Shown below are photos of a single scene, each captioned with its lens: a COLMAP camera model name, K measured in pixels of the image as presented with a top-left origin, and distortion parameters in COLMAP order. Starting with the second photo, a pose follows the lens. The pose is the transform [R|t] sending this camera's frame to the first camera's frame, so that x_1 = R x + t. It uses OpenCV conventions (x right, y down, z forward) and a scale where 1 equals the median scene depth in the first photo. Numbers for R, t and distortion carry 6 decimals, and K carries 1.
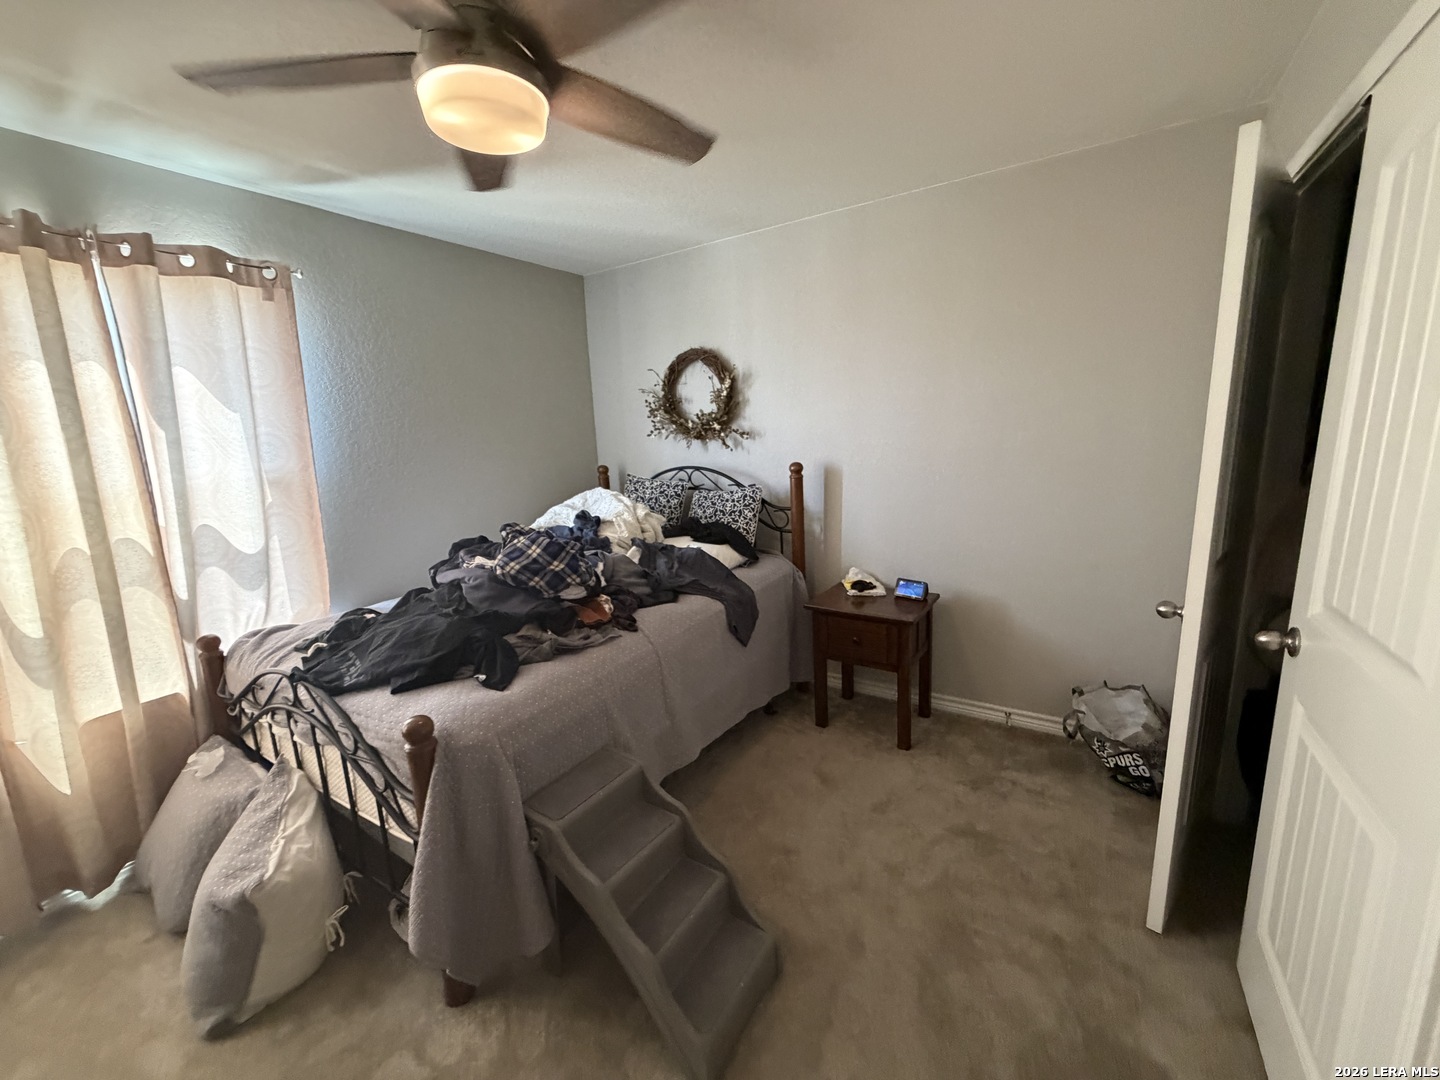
lens RADIAL K [[573.5, 0, 720.0], [0, 573.5, 540.0], [0, 0, 1]] dist [-0.000544, -0.000309]
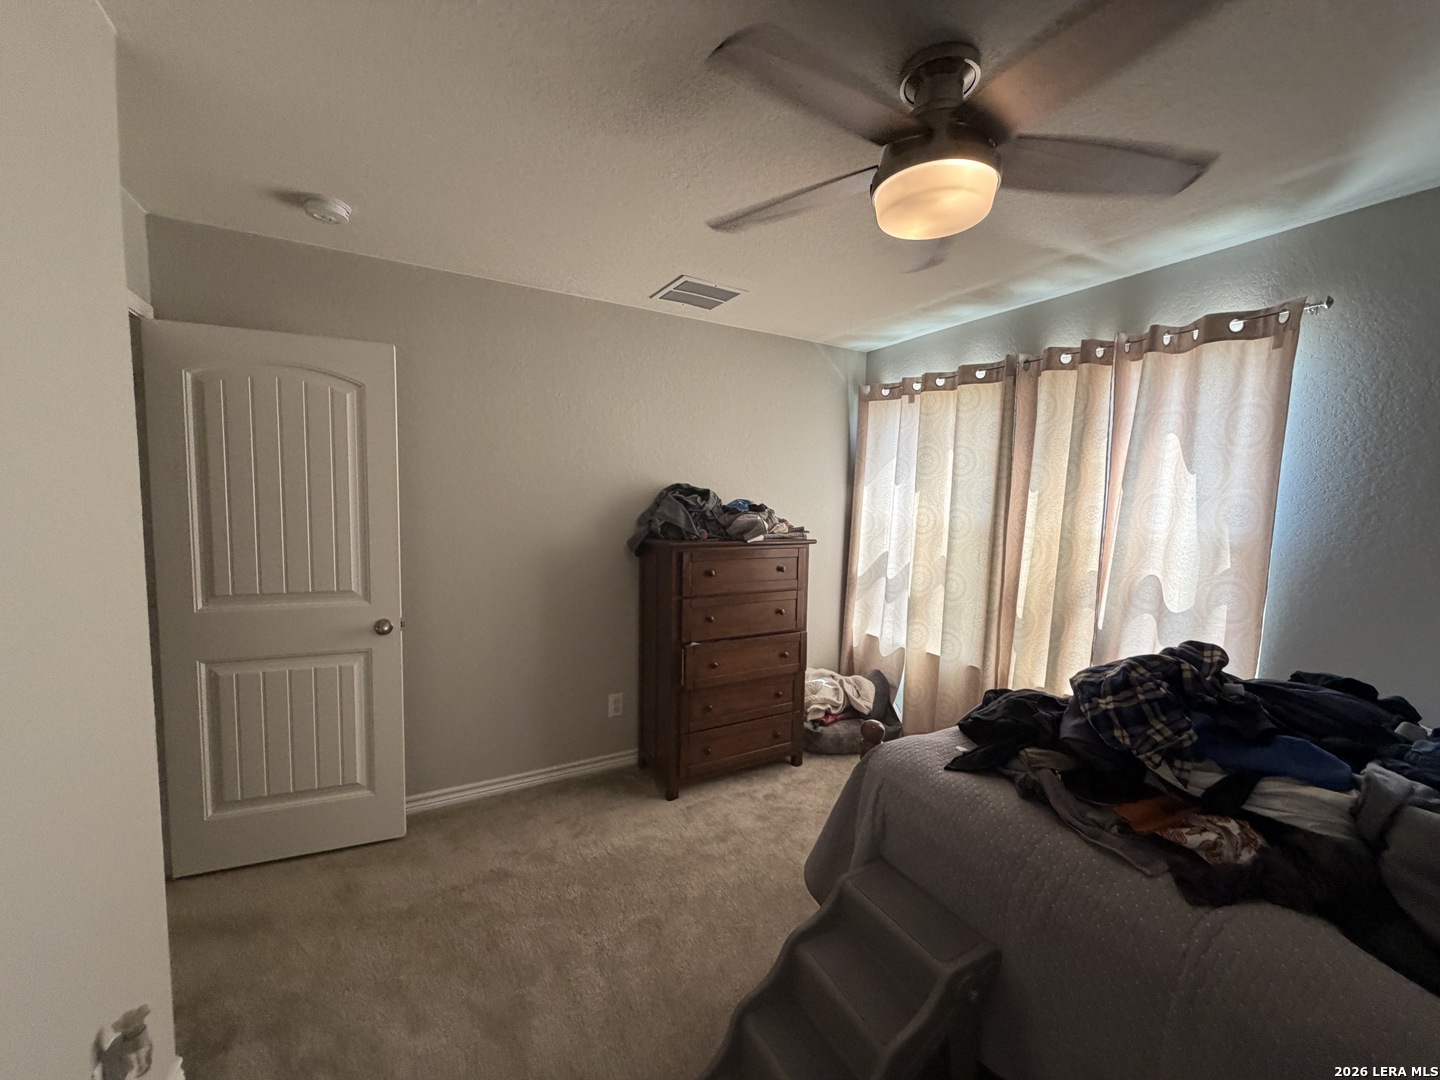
lens RADIAL K [[573.5, 0, 720.0], [0, 573.5, 540.0], [0, 0, 1]] dist [-0.000544, -0.000309]
pose [[-0.461969, 0.109788, -0.880074, 0.493231], [-0.173607, 0.961918, 0.211128, -0.200074], [0.869738, 0.250322, -0.425316, 0.824958]]
